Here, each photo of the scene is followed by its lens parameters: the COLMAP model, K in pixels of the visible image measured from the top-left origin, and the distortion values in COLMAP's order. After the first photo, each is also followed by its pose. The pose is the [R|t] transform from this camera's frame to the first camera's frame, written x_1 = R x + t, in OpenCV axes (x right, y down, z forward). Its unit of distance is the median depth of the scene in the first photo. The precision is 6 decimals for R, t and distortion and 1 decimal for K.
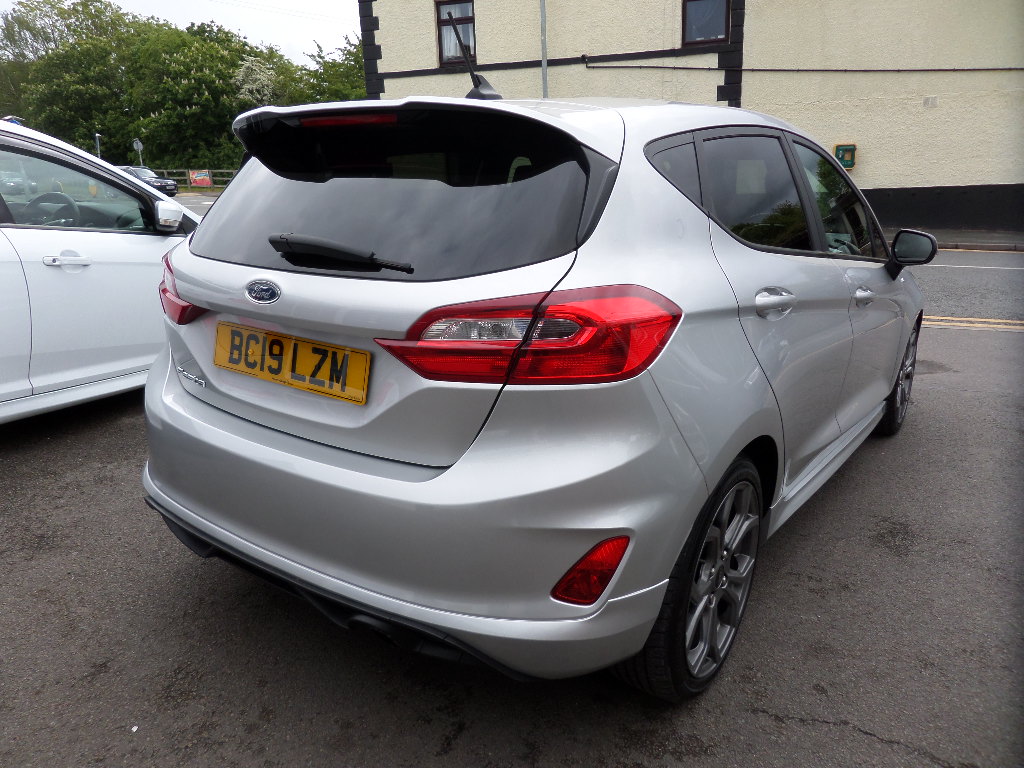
lens RADIAL K [[723.0, 0, 505.7], [0, 723.0, 383.4], [0, 0, 1]] dist [0.019950, -0.003351]
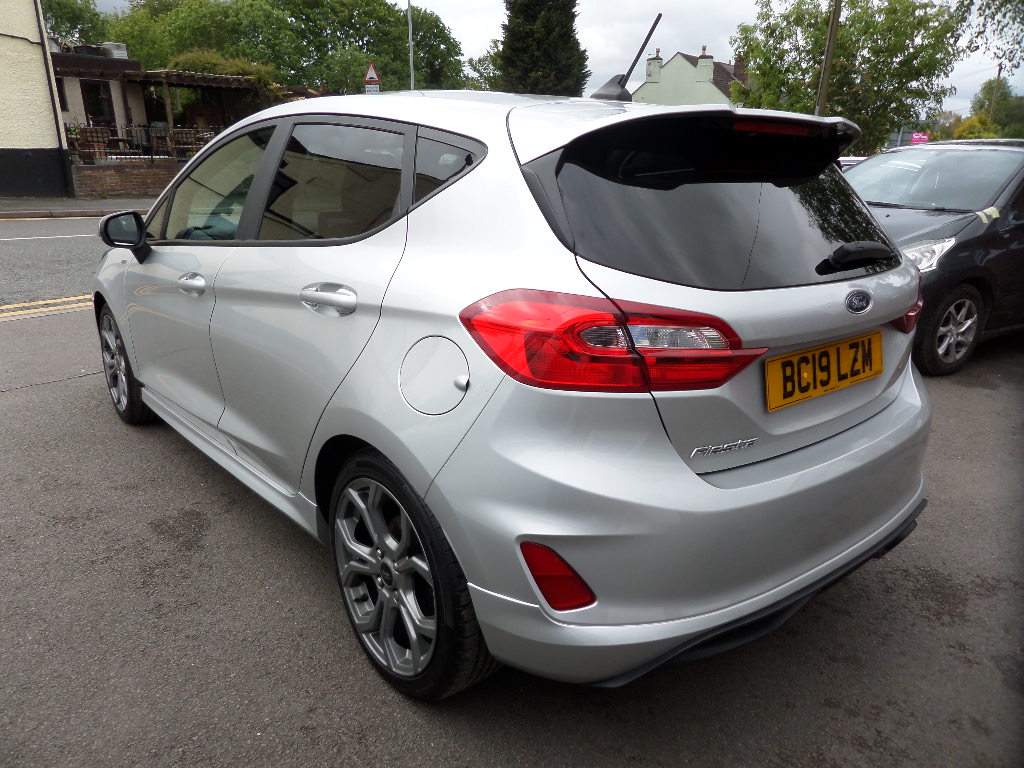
lens RADIAL K [[727.2, 0, 520.3], [0, 727.2, 385.4], [0, 0, 1]] dist [0.005393, -0.000081]
pose [[0.232594, -0.283555, 0.930321, -0.115967], [0.235411, 0.944525, 0.229028, -0.029390], [-0.943653, 0.165737, 0.286443, 0.094787]]
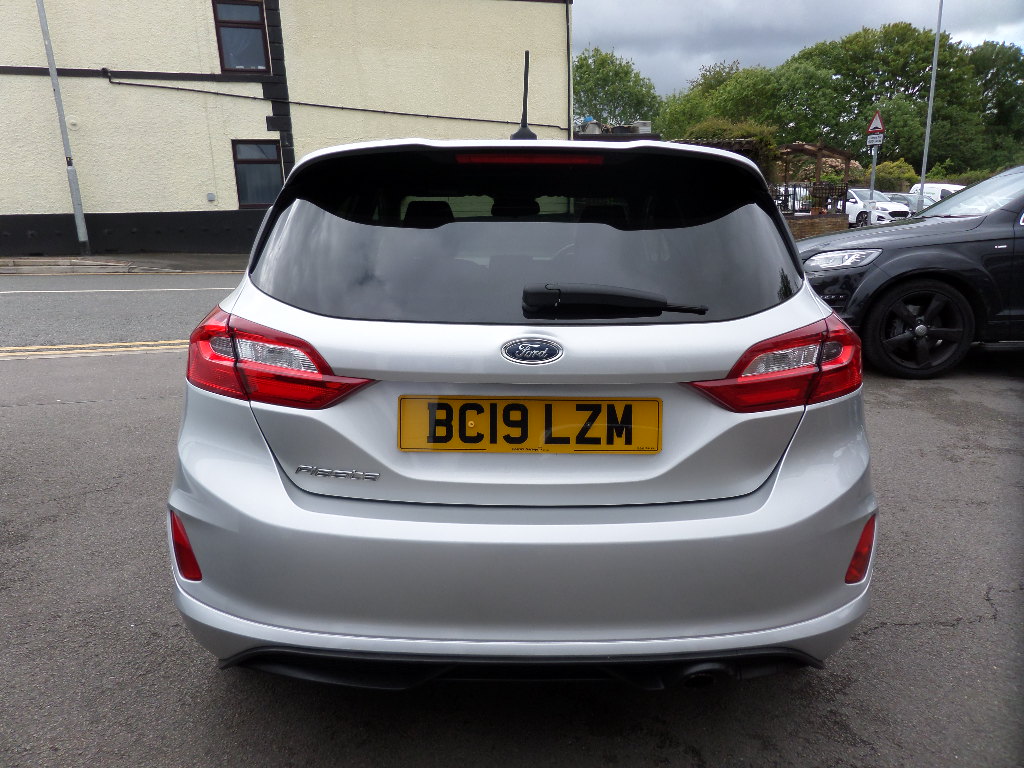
lens RADIAL K [[723.0, 0, 505.7], [0, 723.0, 383.4], [0, 0, 1]] dist [0.019950, -0.003351]
pose [[0.804307, -0.138386, 0.577875, -0.070517], [0.159054, 0.987156, 0.015020, -0.008514], [-0.572531, 0.079832, 0.815987, 0.024475]]
